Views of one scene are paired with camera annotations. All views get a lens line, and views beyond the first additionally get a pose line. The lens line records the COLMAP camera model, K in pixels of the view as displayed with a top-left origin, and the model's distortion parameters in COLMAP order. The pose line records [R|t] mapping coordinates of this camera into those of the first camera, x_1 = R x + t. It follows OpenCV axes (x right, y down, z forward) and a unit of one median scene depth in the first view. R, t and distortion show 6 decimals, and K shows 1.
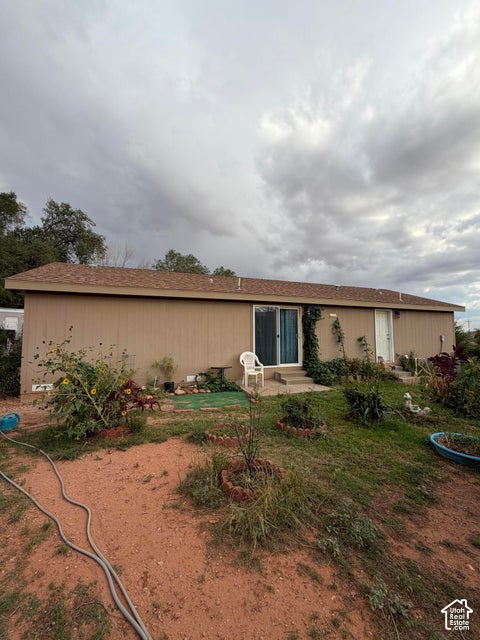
lens RADIAL K [[254.8, 0, 240.6], [0, 254.8, 317.8], [0, 0, 1]] dist [-0.002530, 0.000201]
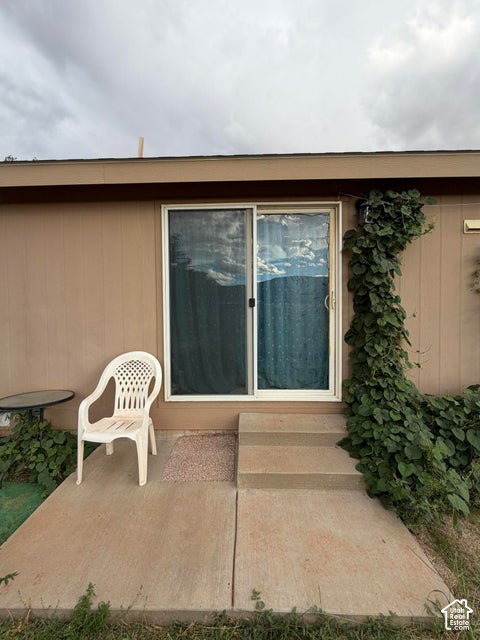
lens RADIAL K [[254.8, 0, 239.8], [0, 254.8, 305.4], [0, 0, 1]] dist [-0.002530, 0.000201]
pose [[0.922901, -0.009373, -0.384923, 0.246407], [0.035970, 0.997431, 0.061956, 0.054713], [0.383353, -0.071025, 0.920867, 0.686082]]
